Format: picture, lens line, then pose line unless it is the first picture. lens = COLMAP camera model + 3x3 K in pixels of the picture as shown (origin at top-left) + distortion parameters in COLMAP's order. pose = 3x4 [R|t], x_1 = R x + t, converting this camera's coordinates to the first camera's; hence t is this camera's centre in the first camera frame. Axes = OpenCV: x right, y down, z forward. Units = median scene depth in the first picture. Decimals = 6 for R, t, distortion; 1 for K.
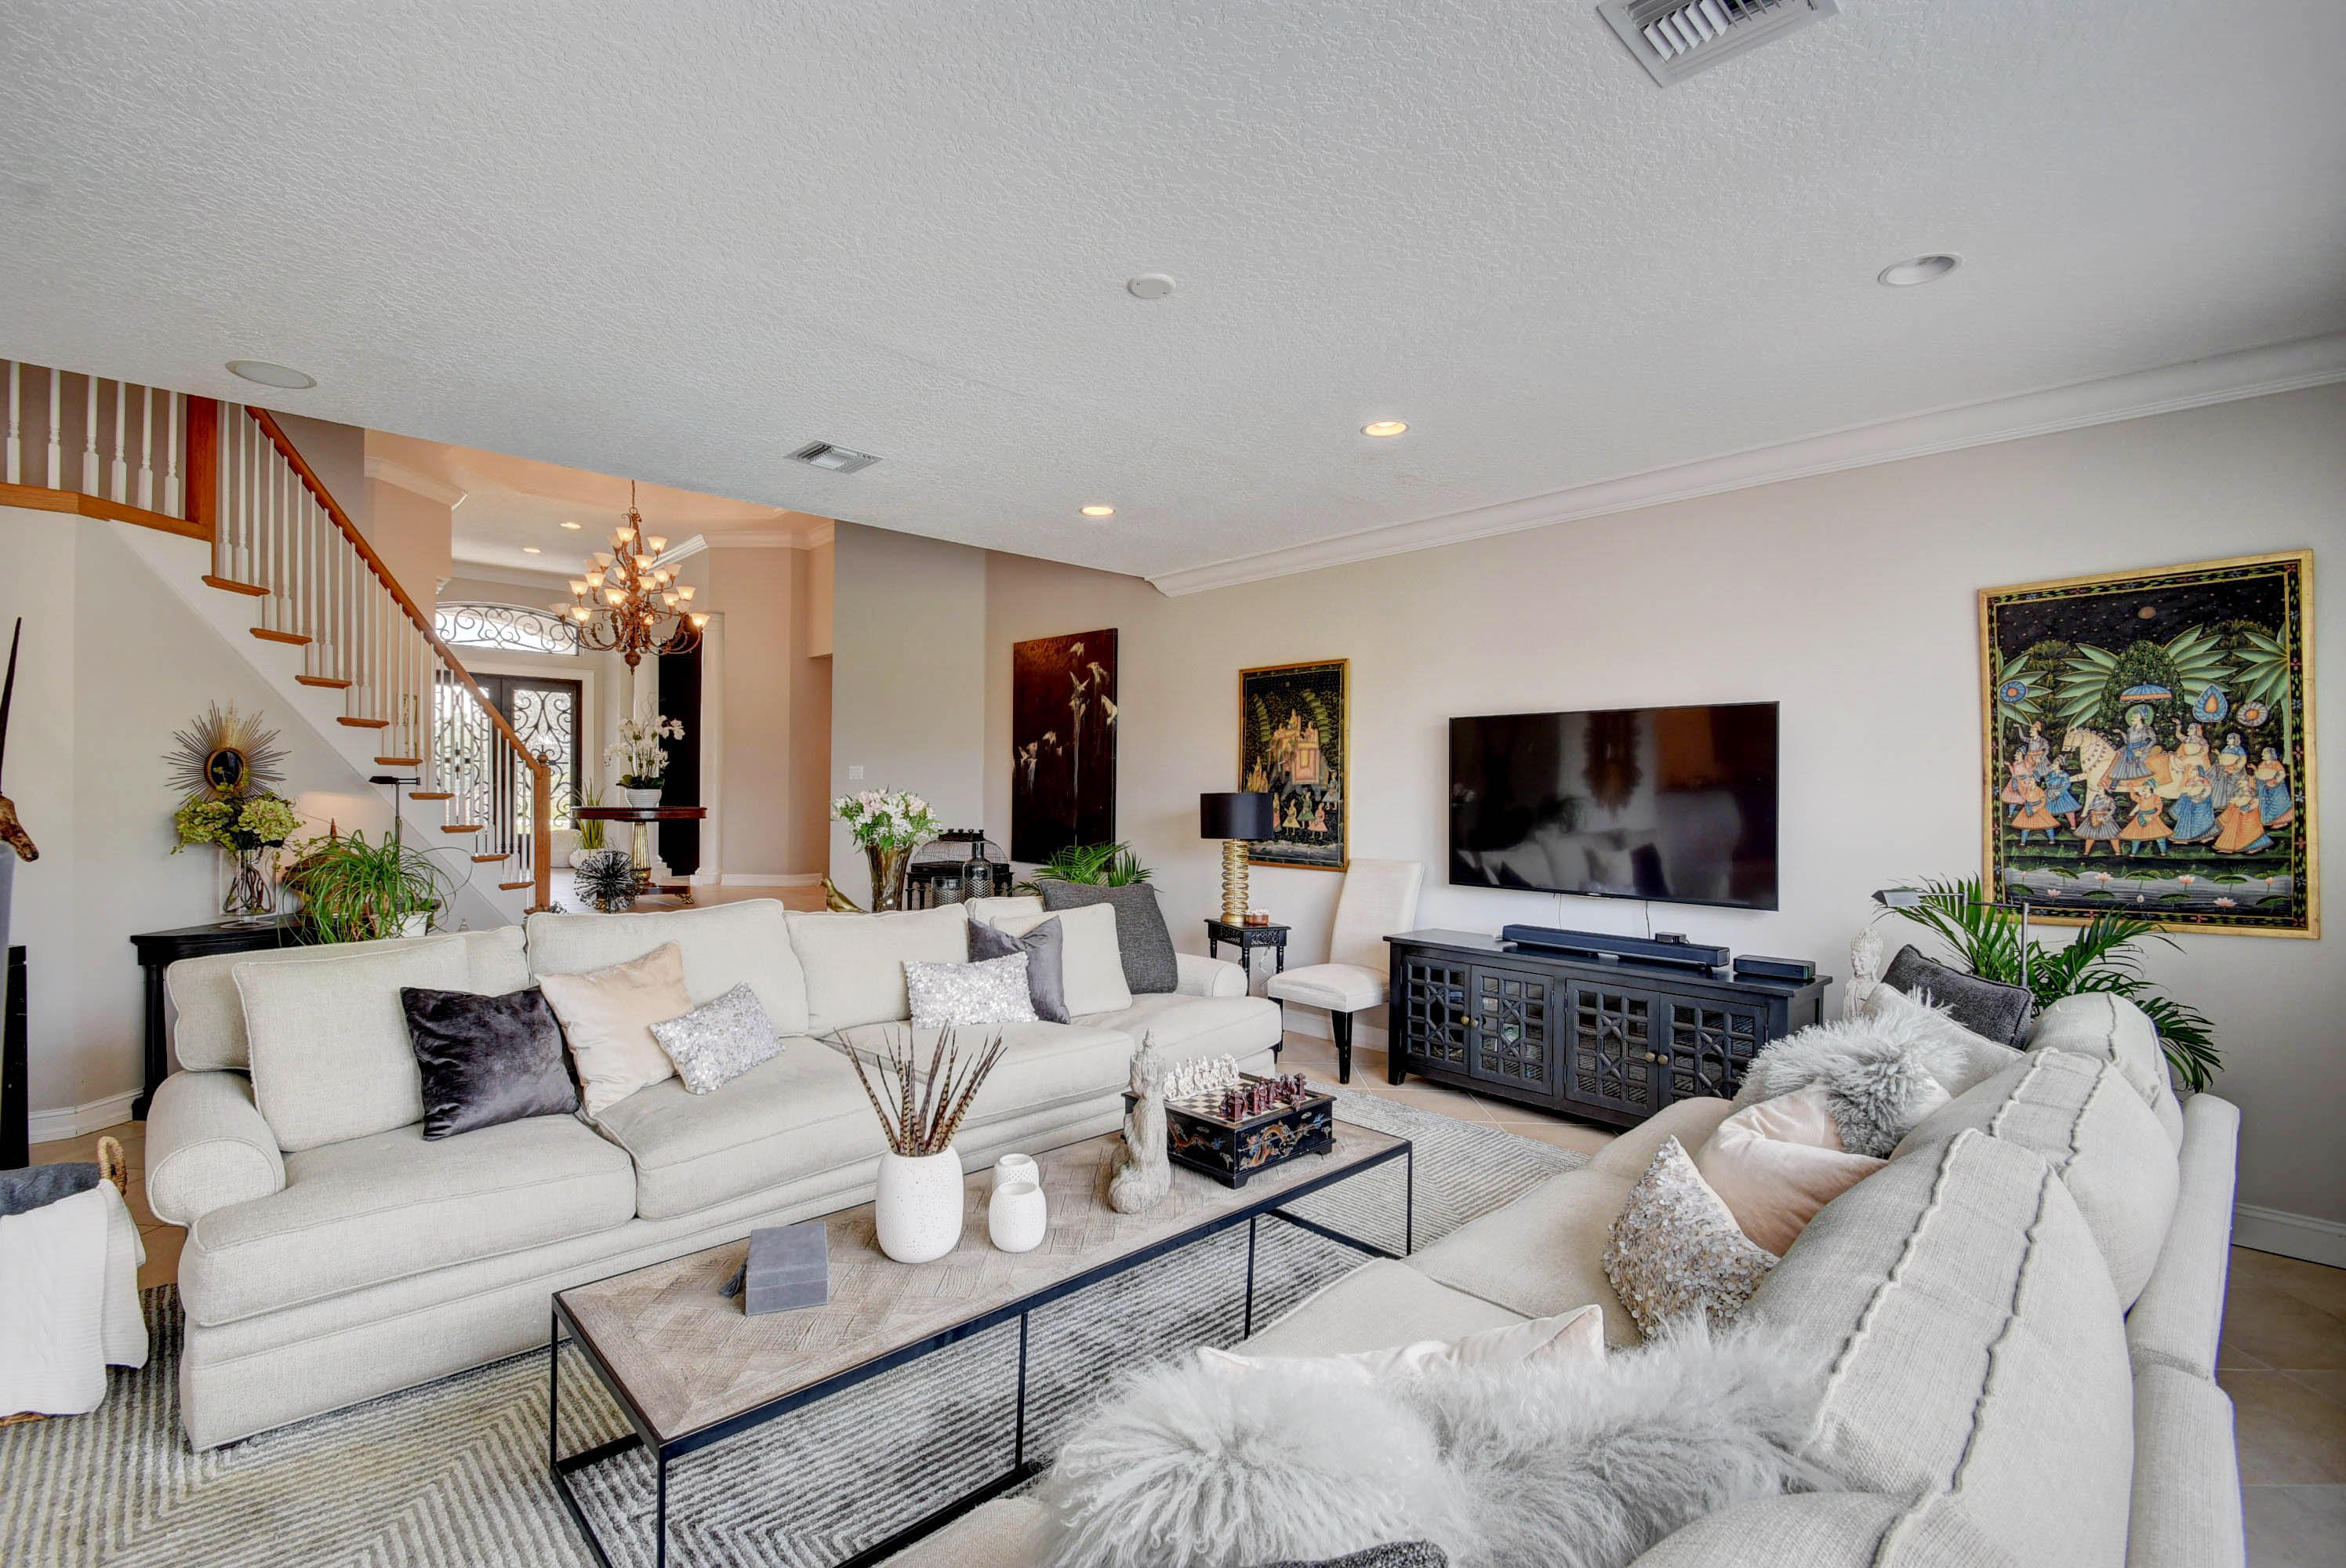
lens RADIAL K [[1010.6, 0, 1173.0], [0, 1010.6, 784.0], [0, 0, 1]] dist [0.000424, -0.007284]
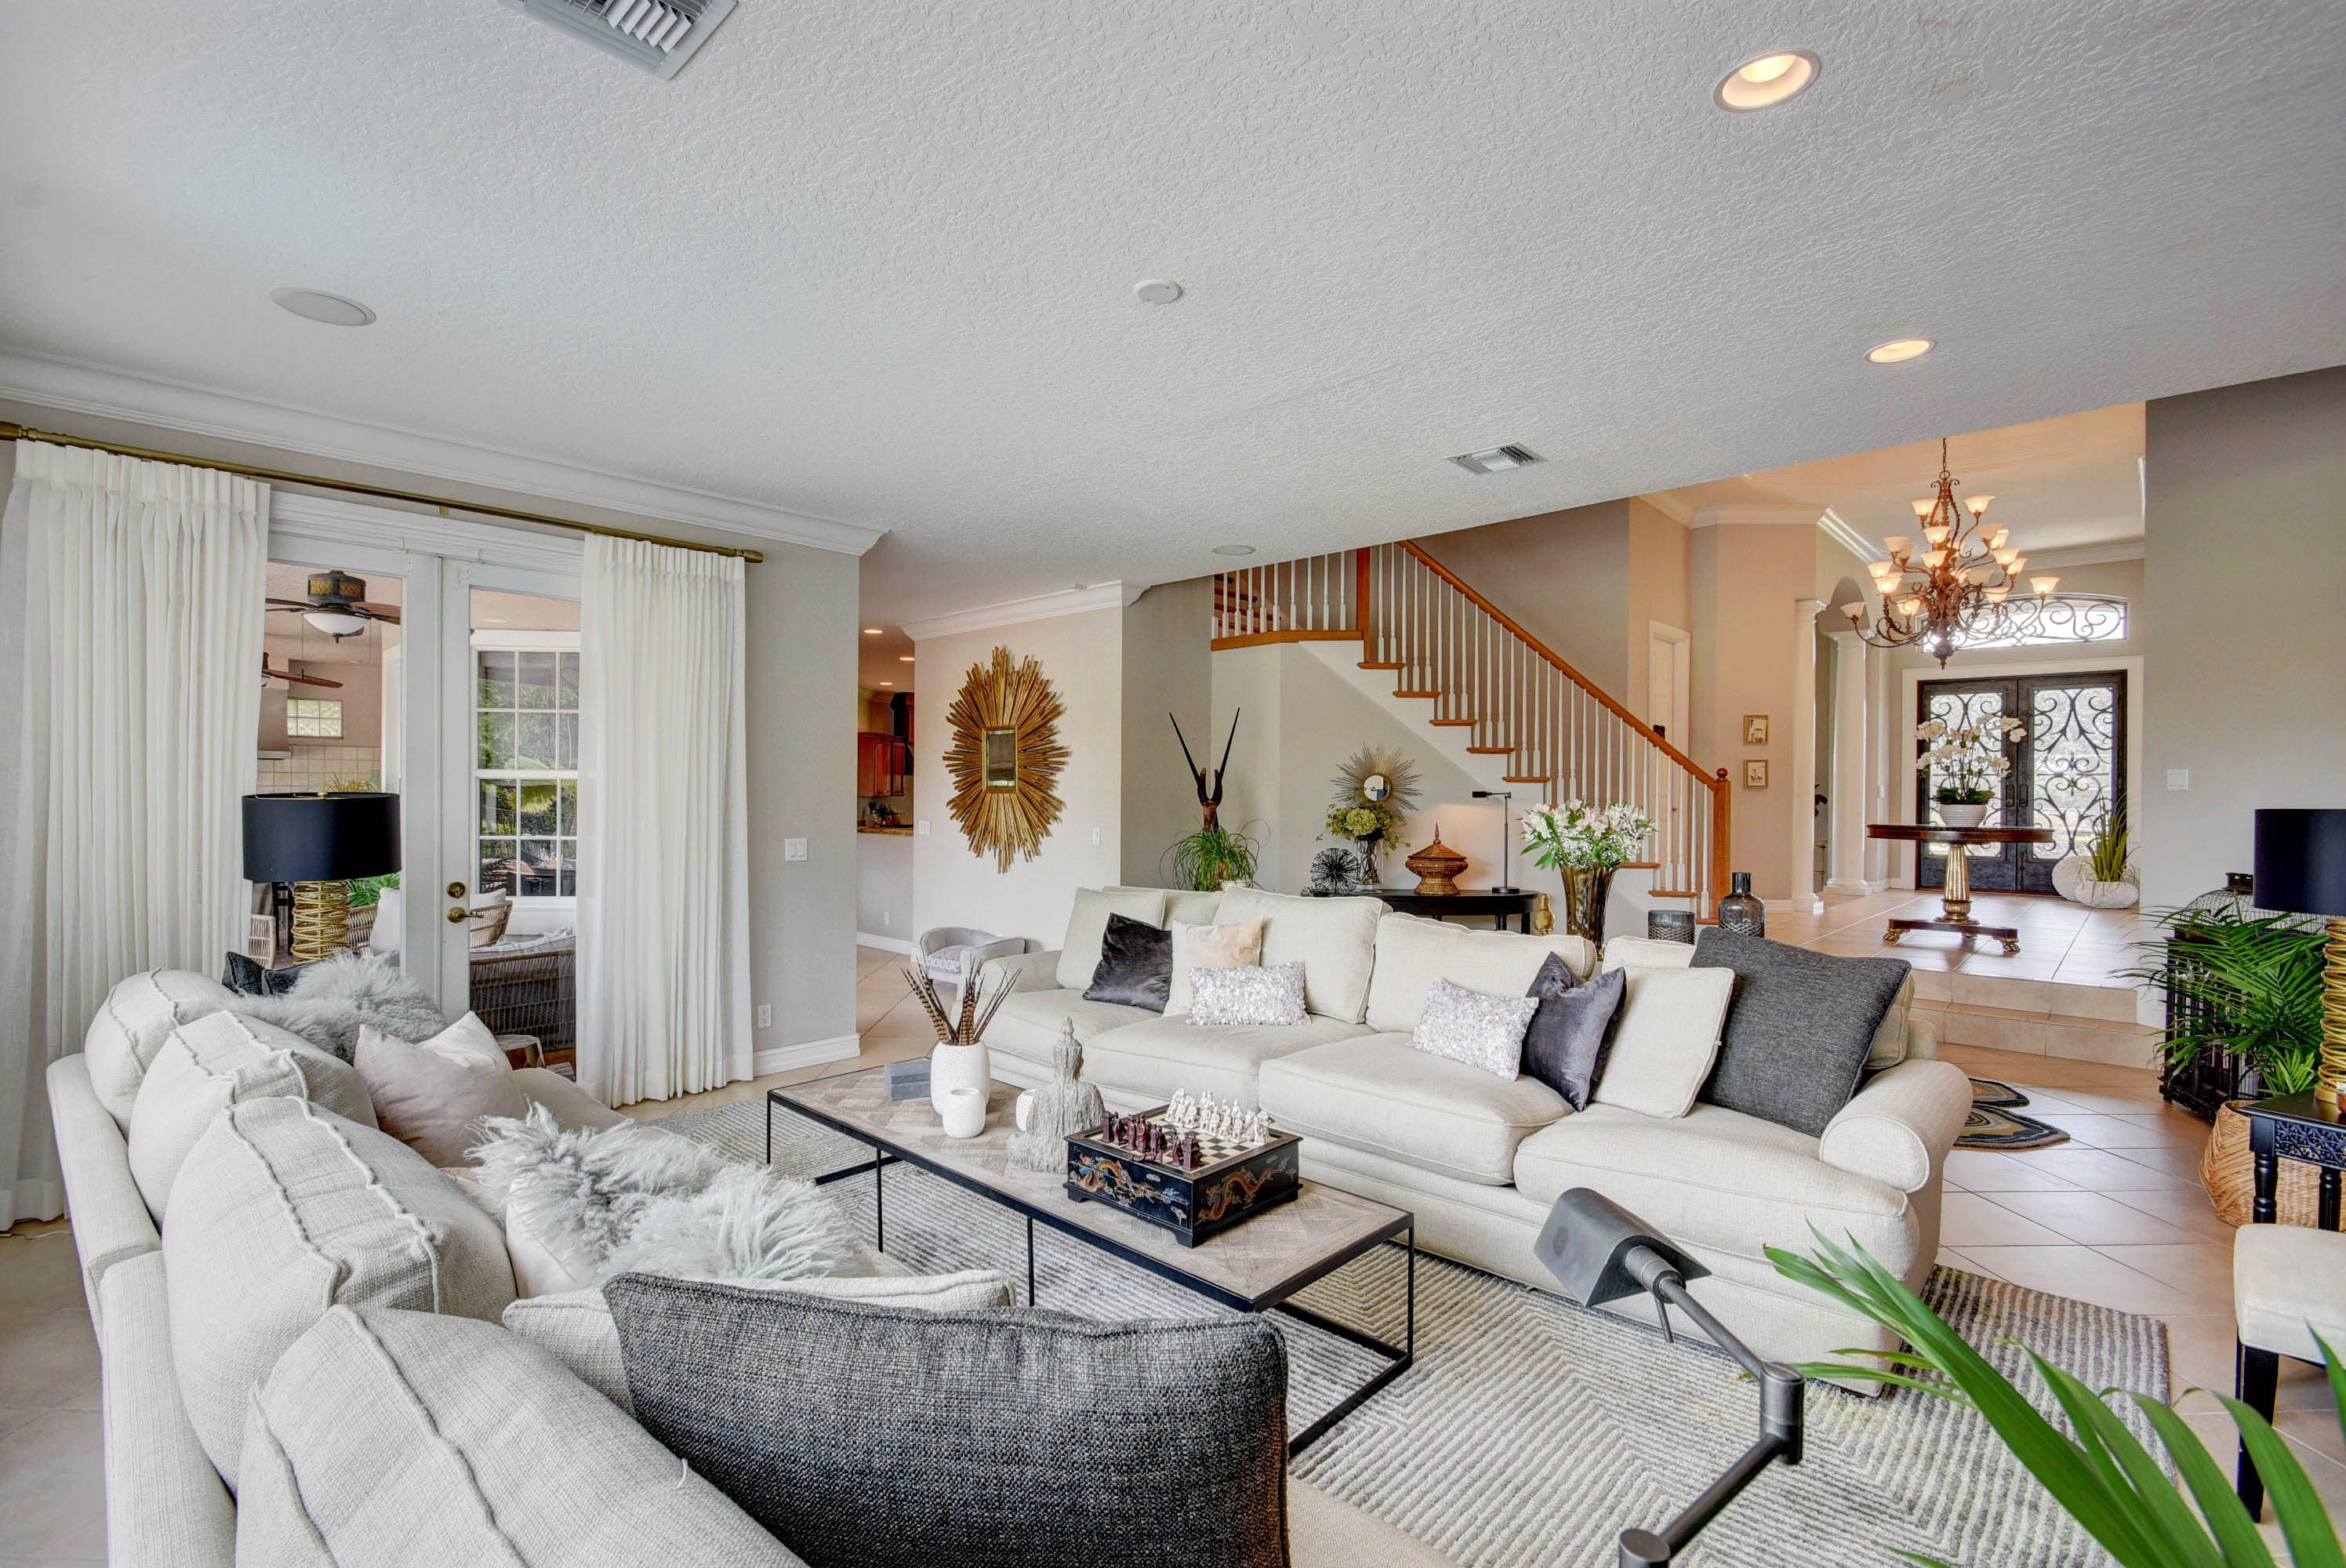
lens RADIAL K [[1035.0, 0, 1130.0], [0, 1035.0, 796.9], [0, 0, 1]] dist [0.014689, -0.016802]
pose [[0.046192, -0.005150, -0.998919, 0.594400], [-0.000504, 0.999986, -0.005179, 0.007184], [0.998932, 0.000742, 0.046189, 0.556993]]
